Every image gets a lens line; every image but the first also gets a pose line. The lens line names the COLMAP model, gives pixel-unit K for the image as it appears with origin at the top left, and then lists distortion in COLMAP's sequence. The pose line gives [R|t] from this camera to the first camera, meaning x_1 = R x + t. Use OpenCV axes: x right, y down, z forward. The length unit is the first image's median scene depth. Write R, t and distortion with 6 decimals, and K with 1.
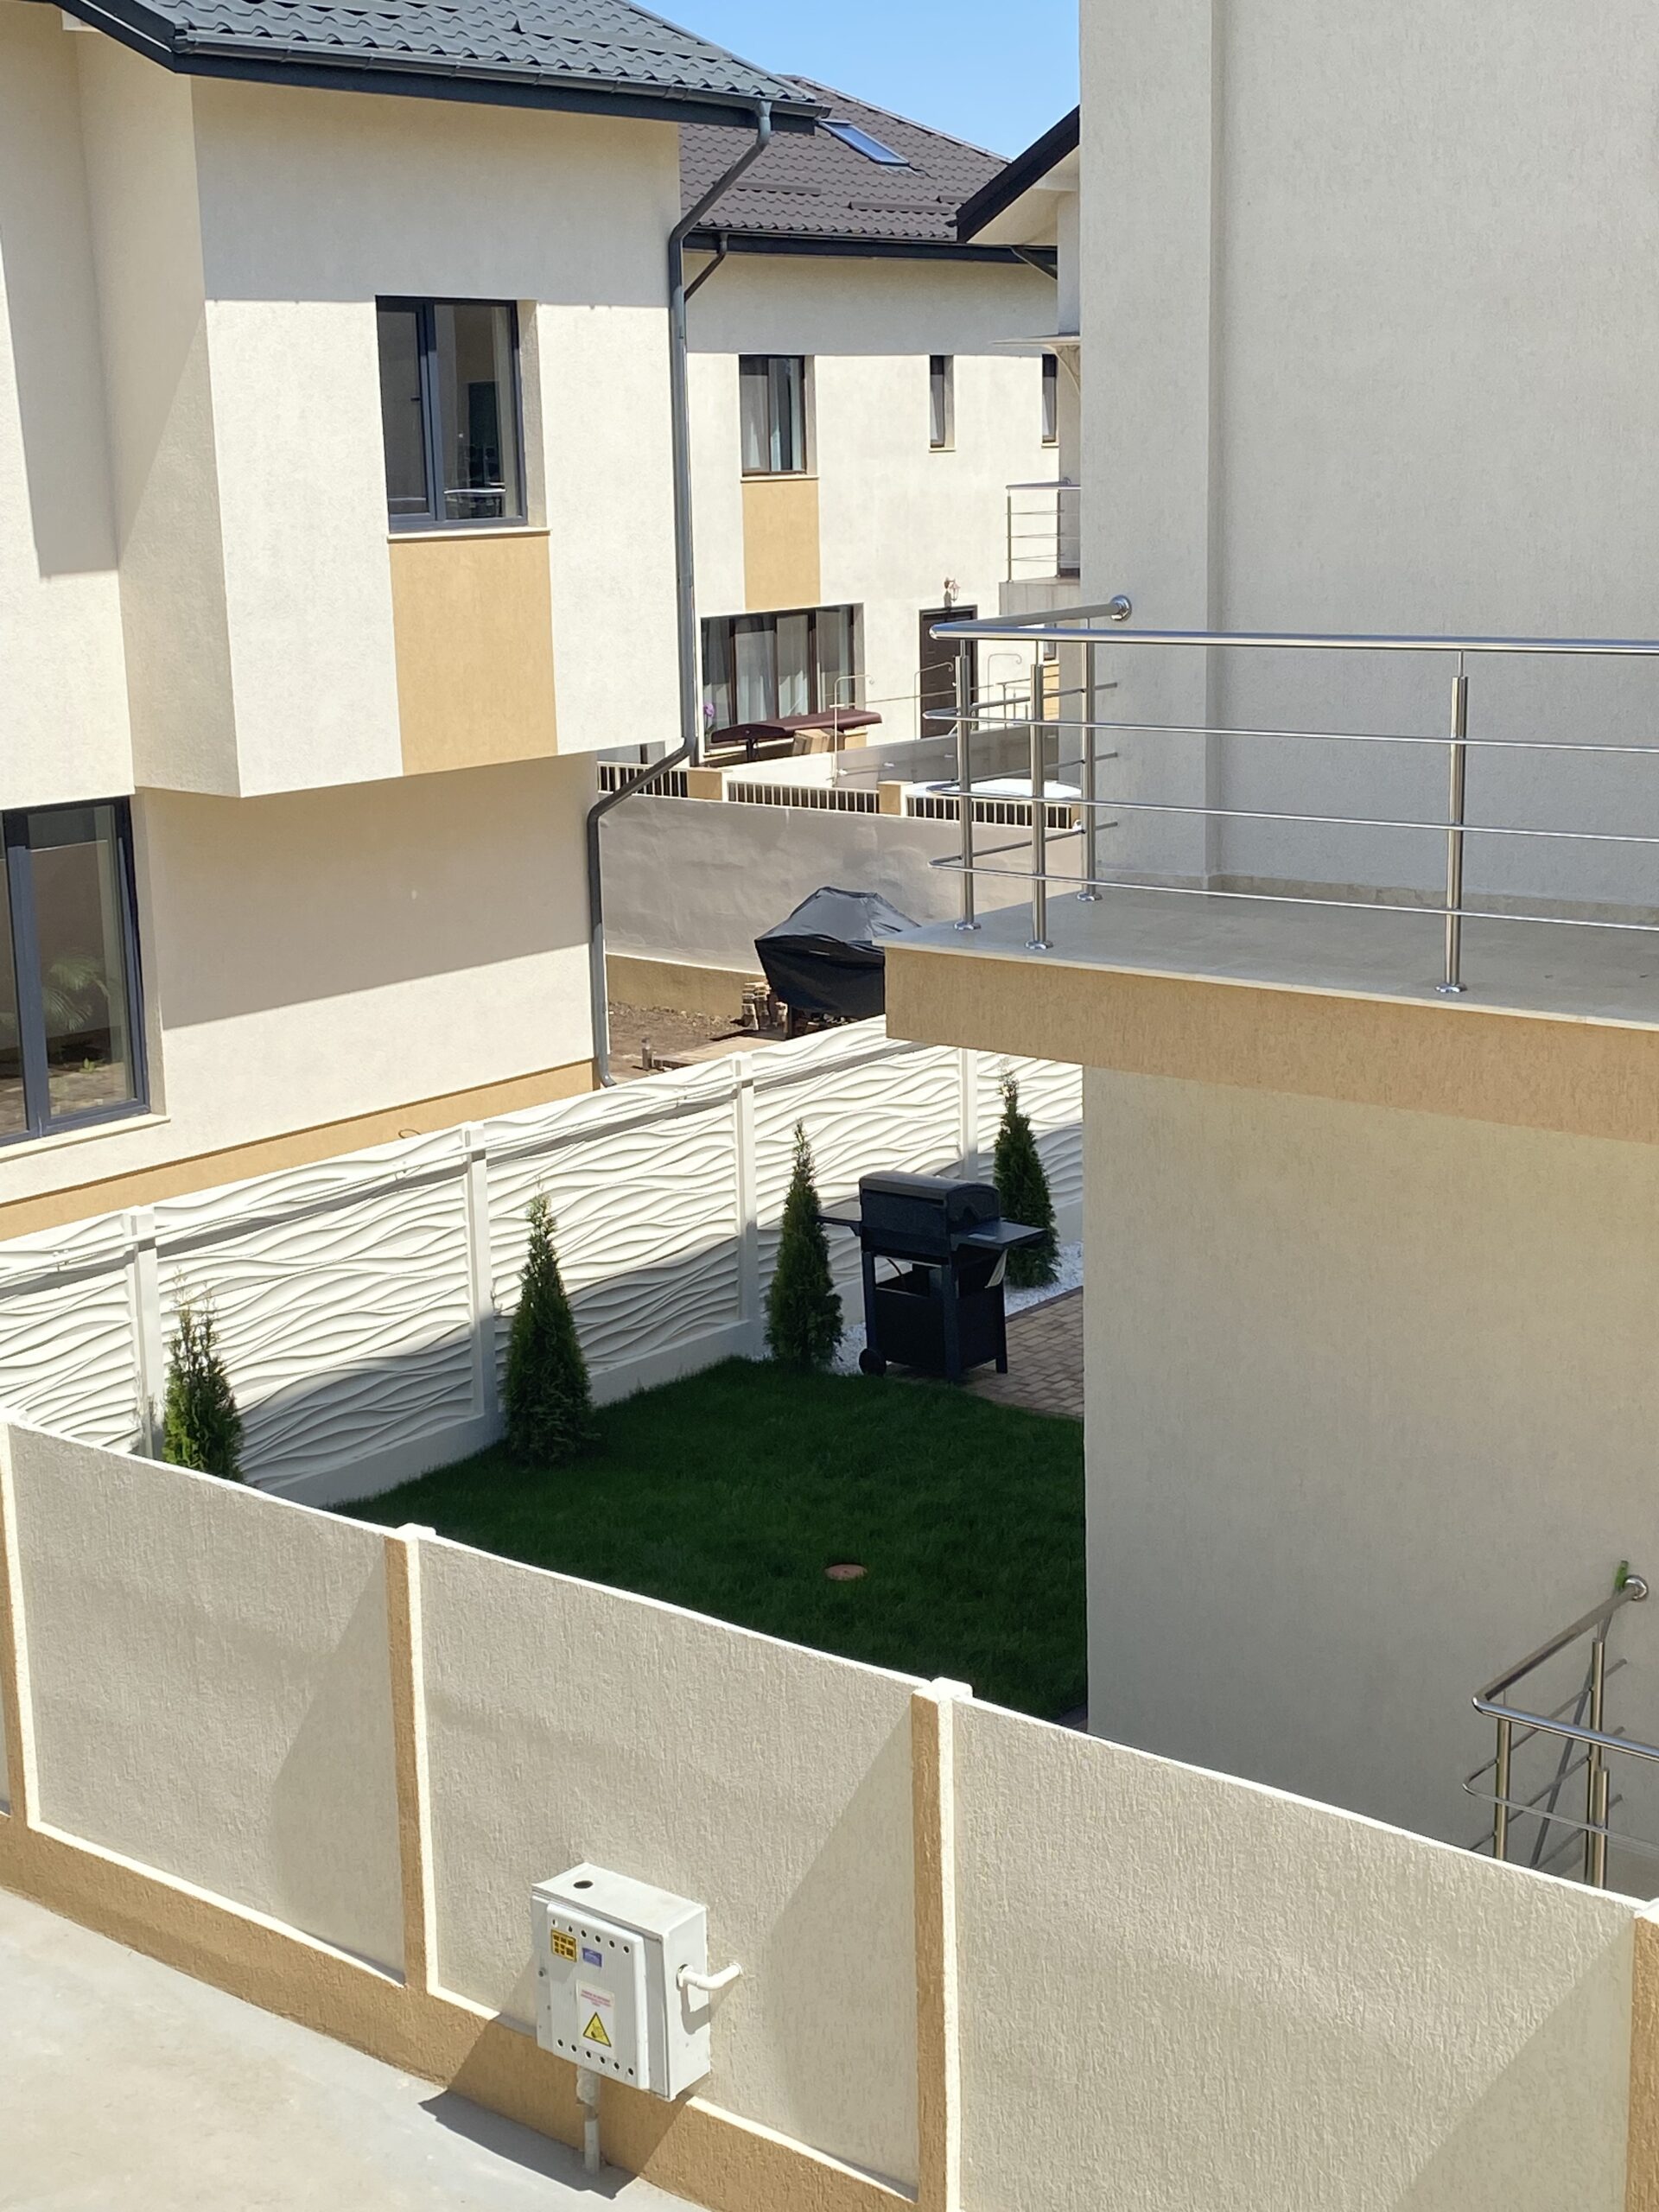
lens RADIAL K [[3113.2, 0, 827.7], [0, 3113.2, 1108.1], [0, 0, 1]] dist [-0.007829, 0.000000]
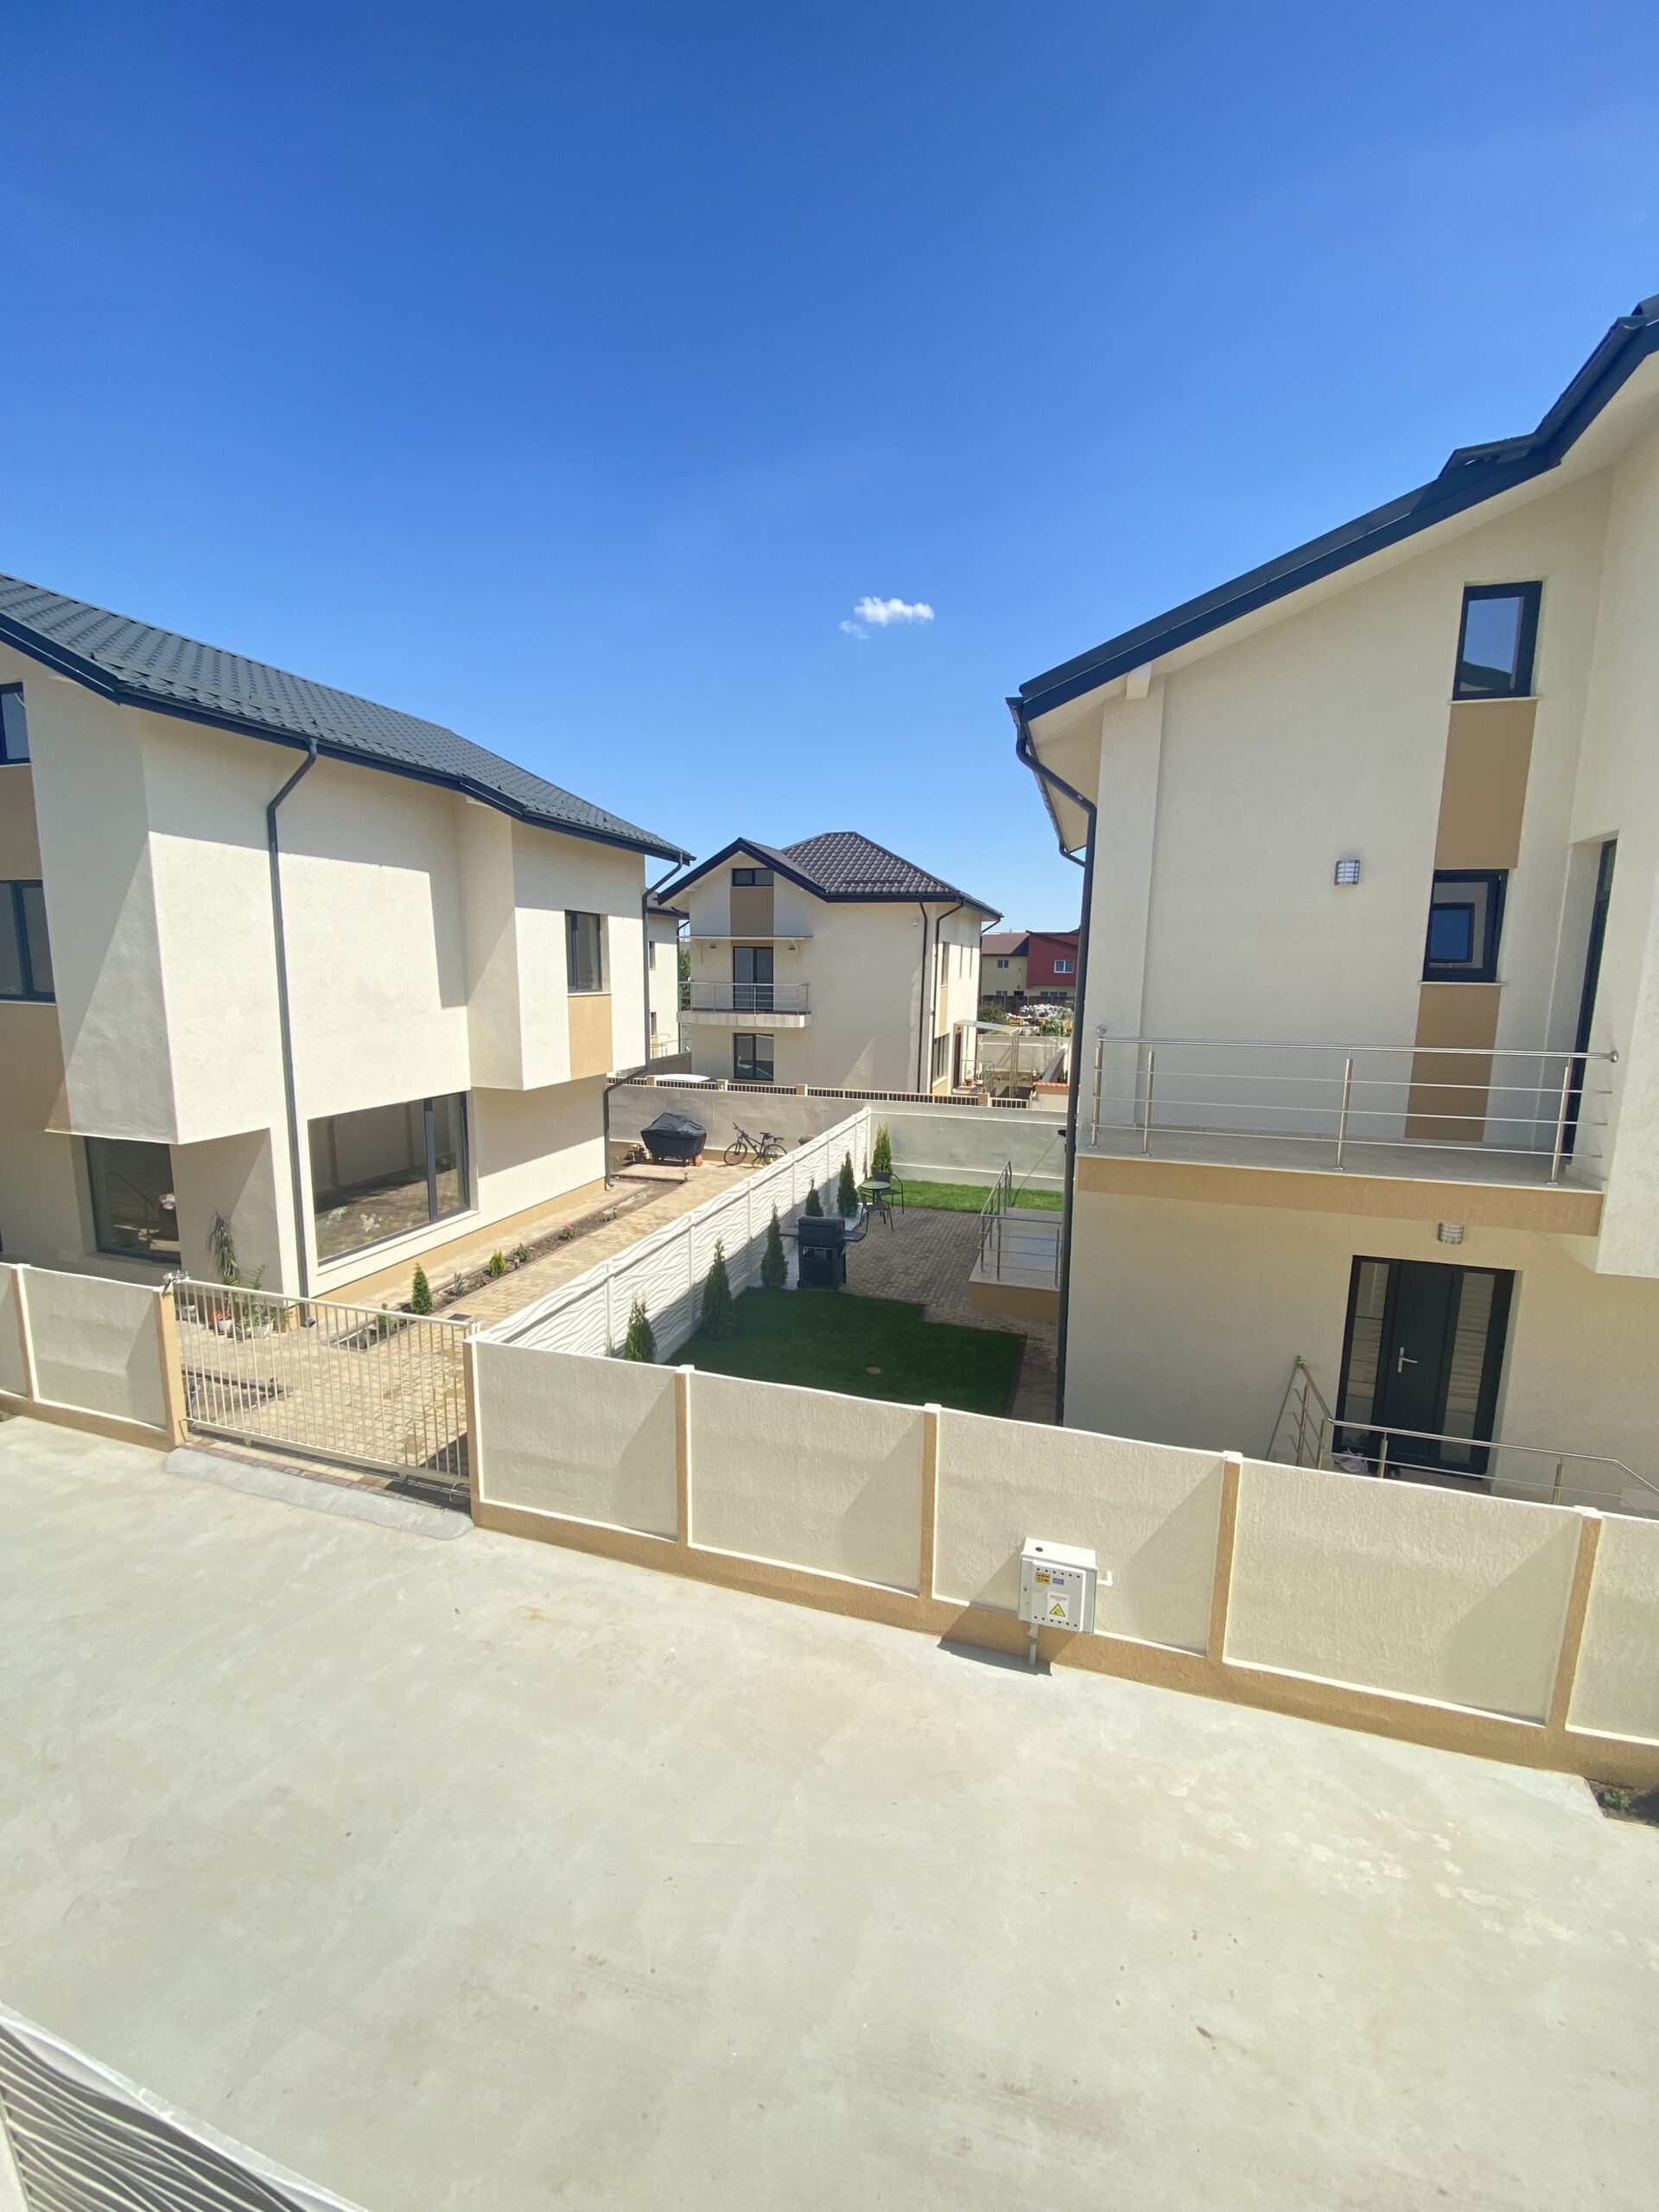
lens RADIAL K [[903.9, 0, 828.7], [0, 903.9, 1104.6], [0, 0, 1]] dist [-0.018406, -0.001450]
pose [[0.929204, -0.025814, 0.368665, -0.398453], [0.049149, 0.997328, -0.054044, -0.056313], [-0.366285, 0.068337, 0.927990, 0.315635]]
